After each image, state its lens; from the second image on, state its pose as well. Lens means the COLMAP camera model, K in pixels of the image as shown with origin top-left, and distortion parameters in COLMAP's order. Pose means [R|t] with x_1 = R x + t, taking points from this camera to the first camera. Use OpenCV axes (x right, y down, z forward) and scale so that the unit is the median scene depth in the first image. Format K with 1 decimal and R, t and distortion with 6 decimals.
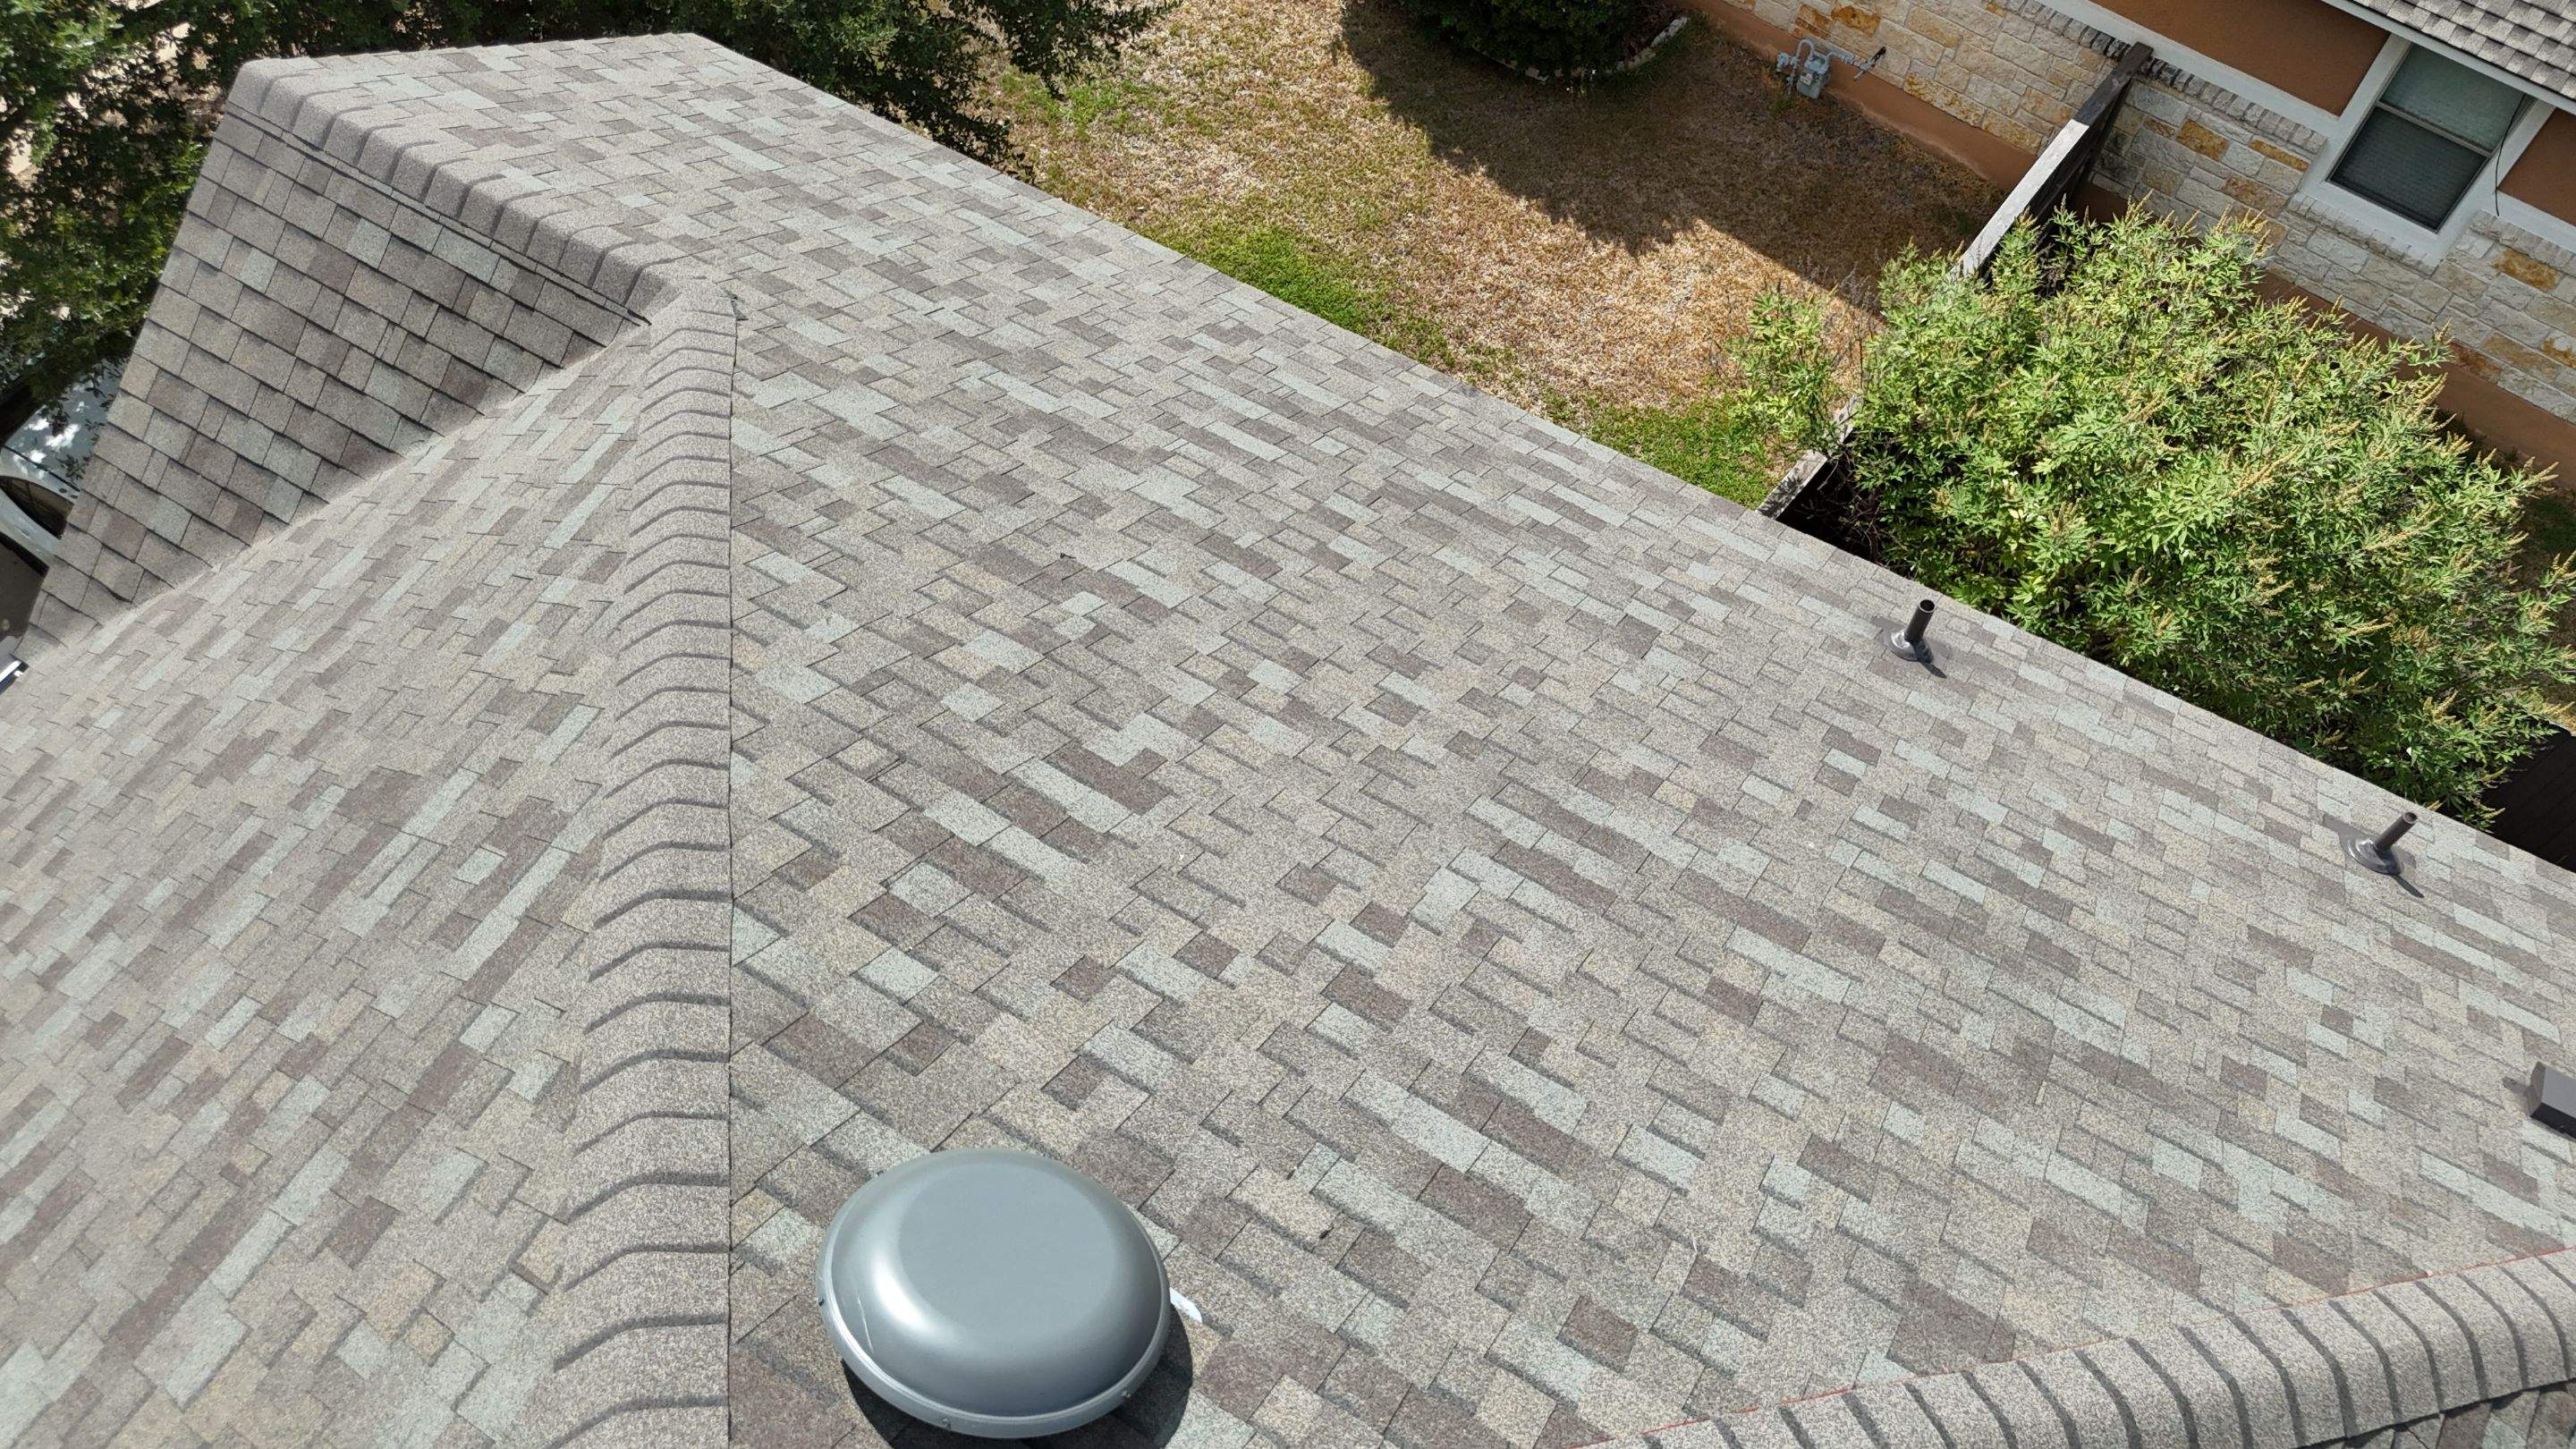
lens RADIAL K [[1900.7, 0, 1288.6], [0, 1900.7, 719.4], [0, 0, 1]] dist [0.074390, -0.072080]
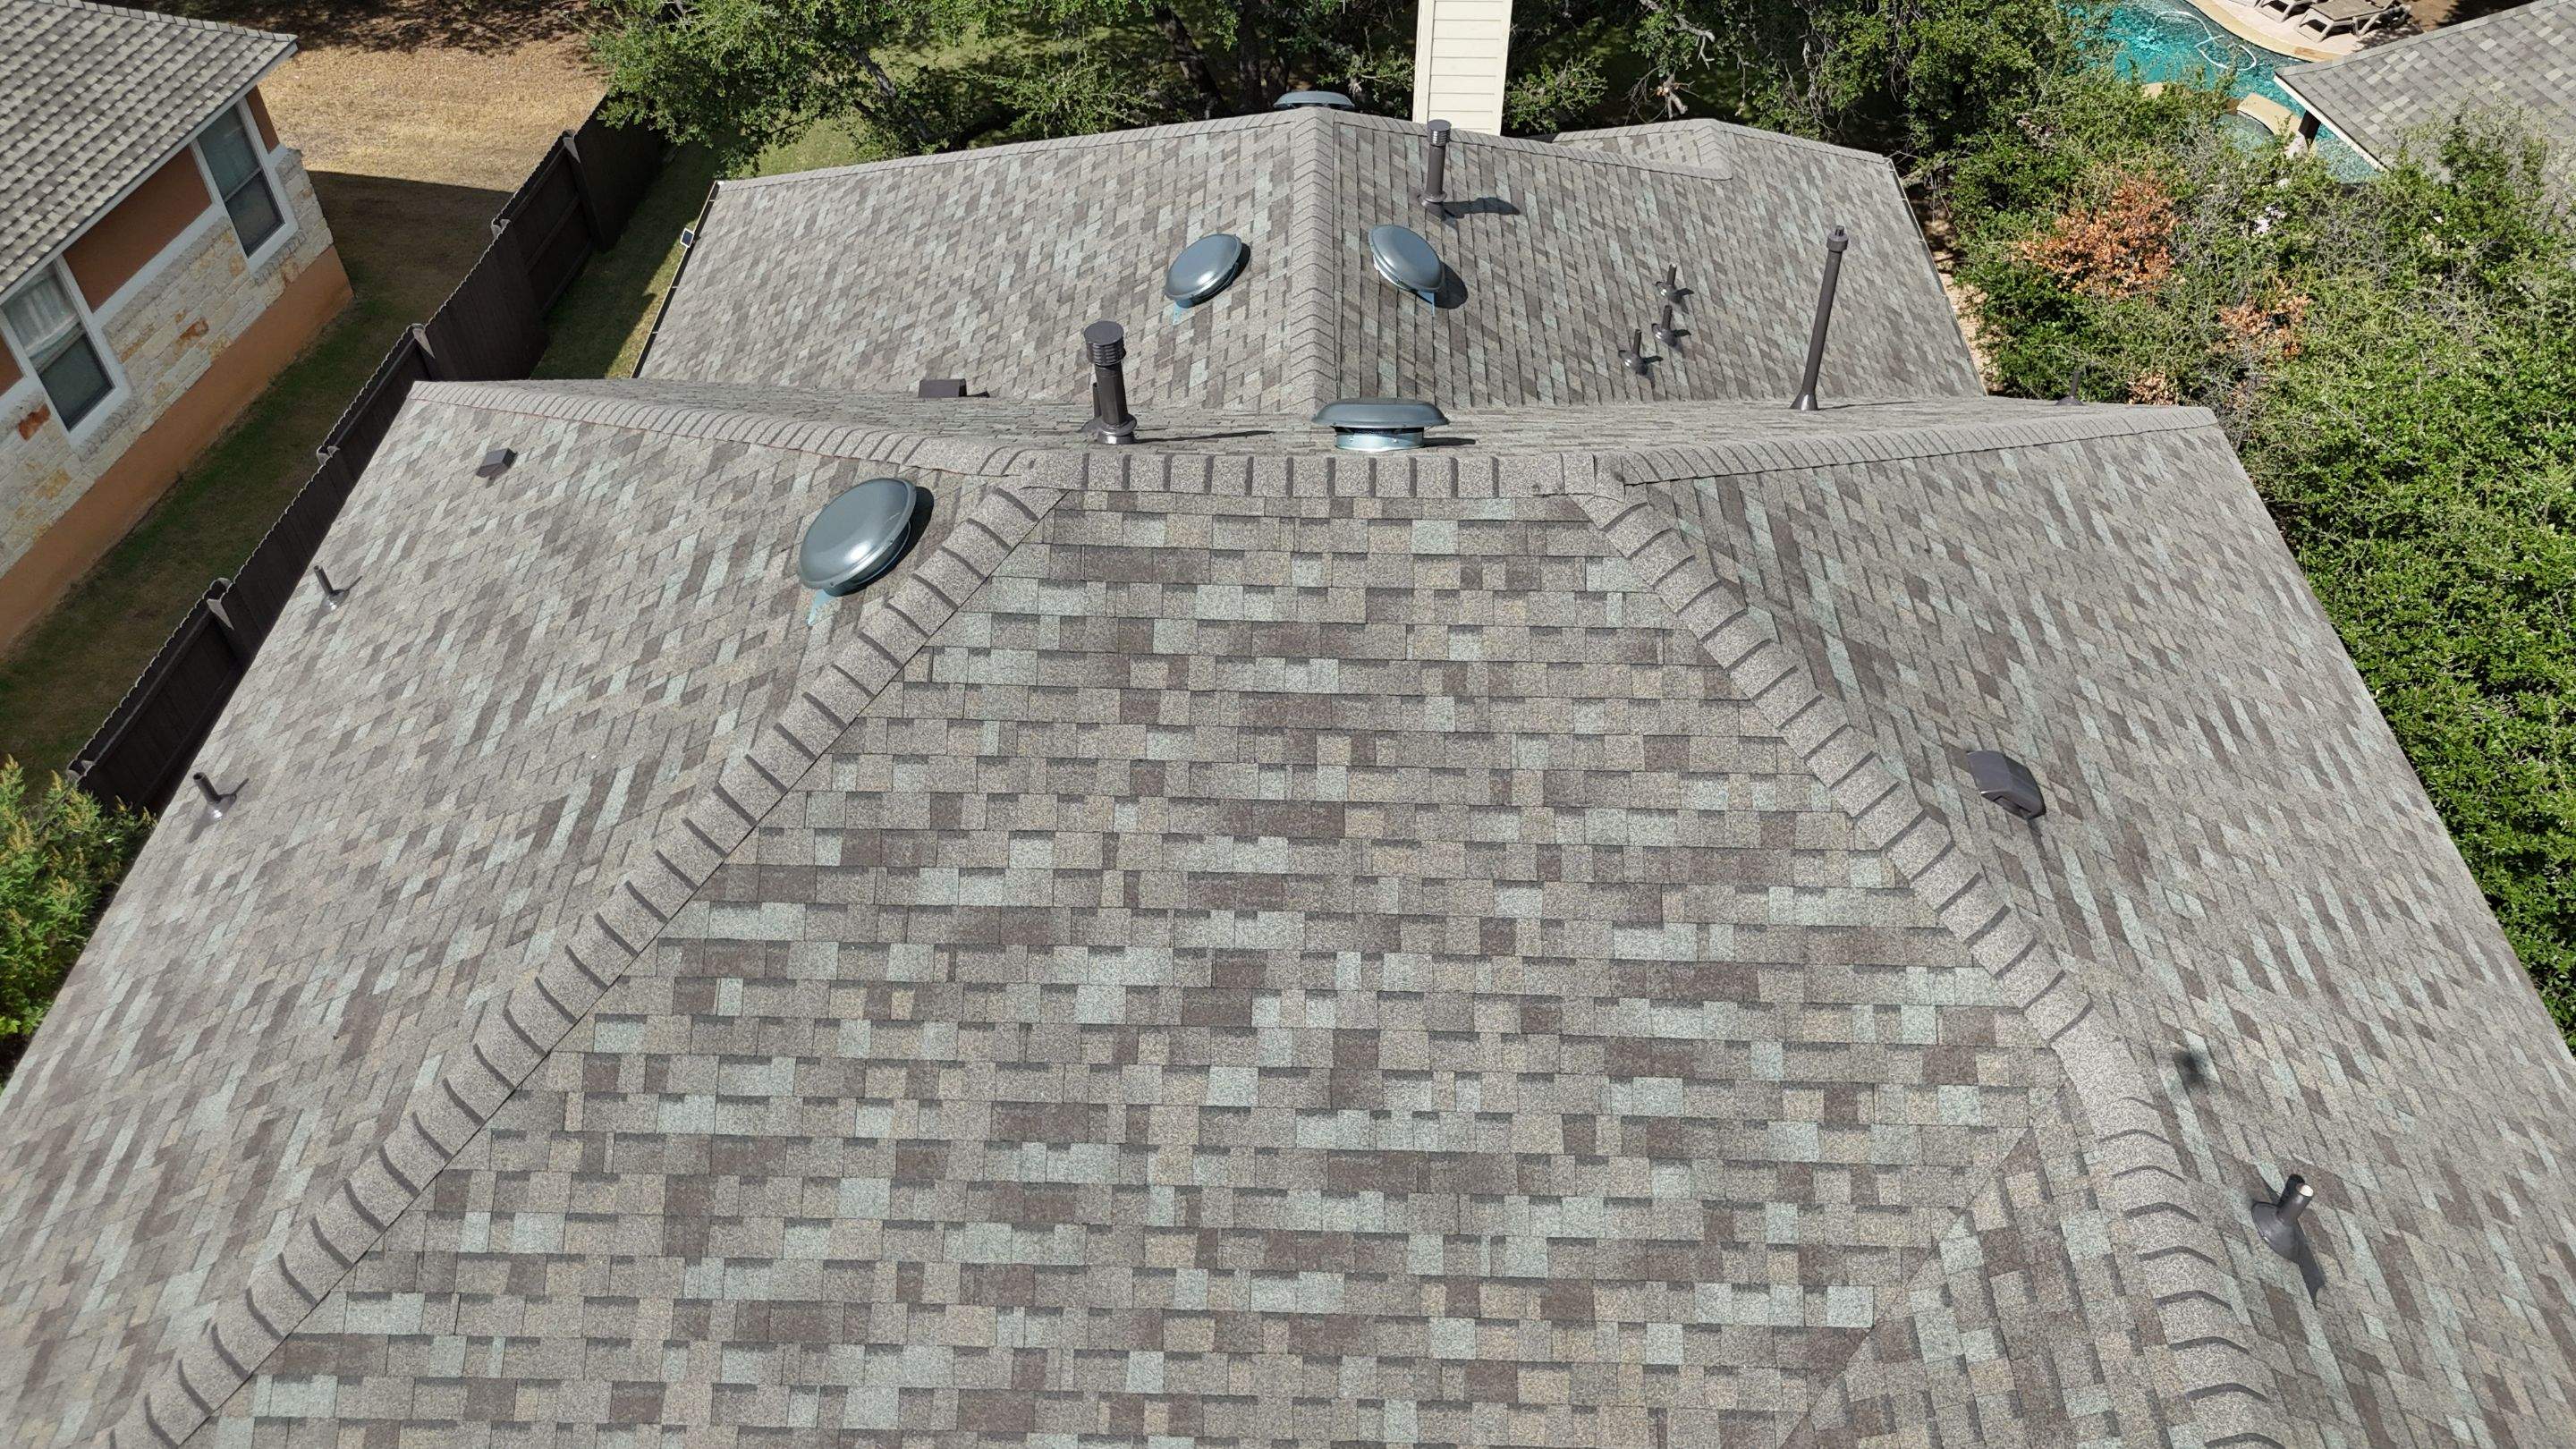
lens RADIAL K [[1900.7, 0, 1288.1], [0, 1900.7, 724.2], [0, 0, 1]] dist [0.074390, -0.072080]
pose [[-0.500172, -0.611250, 0.613353, -1.169445], [0.748950, 0.050150, 0.660726, -0.499567], [-0.434628, 0.789847, 0.432713, -0.046790]]
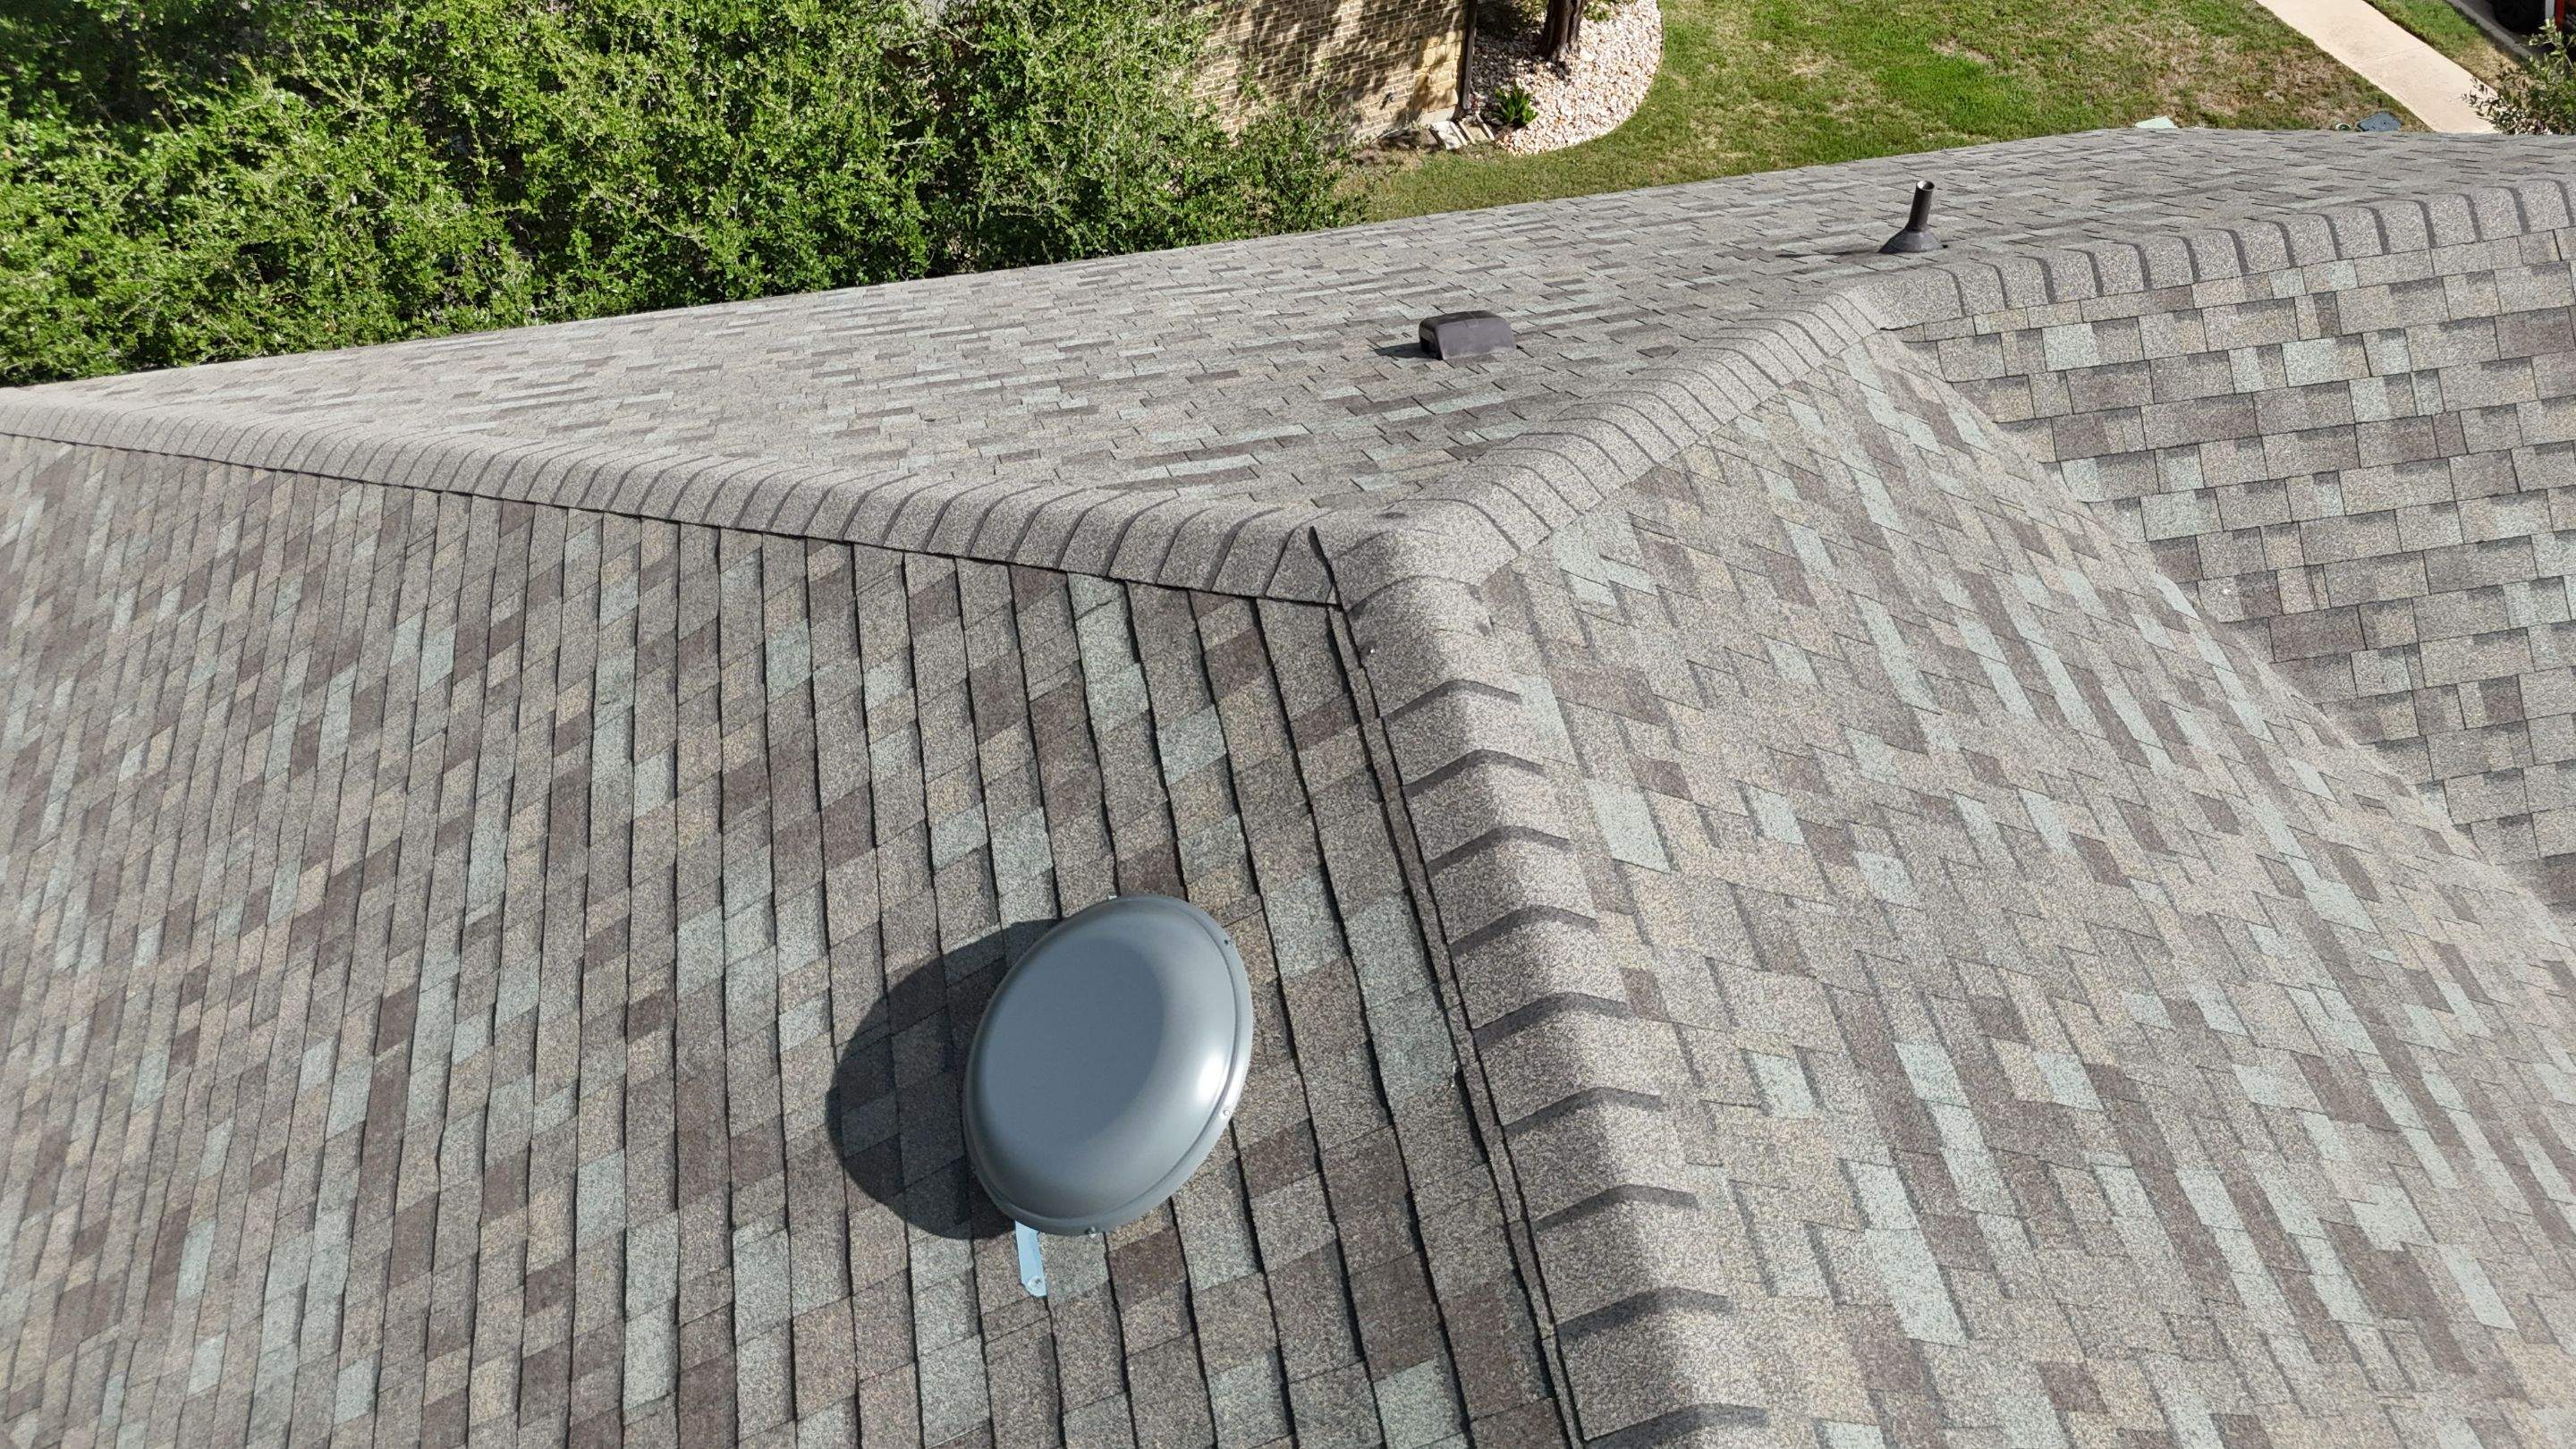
lens RADIAL K [[1900.7, 0, 1290.6], [0, 1900.7, 719.3], [0, 0, 1]] dist [0.074390, -0.072080]
pose [[-0.739189, 0.531237, -0.413990, -0.028897], [-0.584544, -0.200729, 0.786140, 0.032619], [0.334527, 0.823101, 0.458908, 0.036551]]
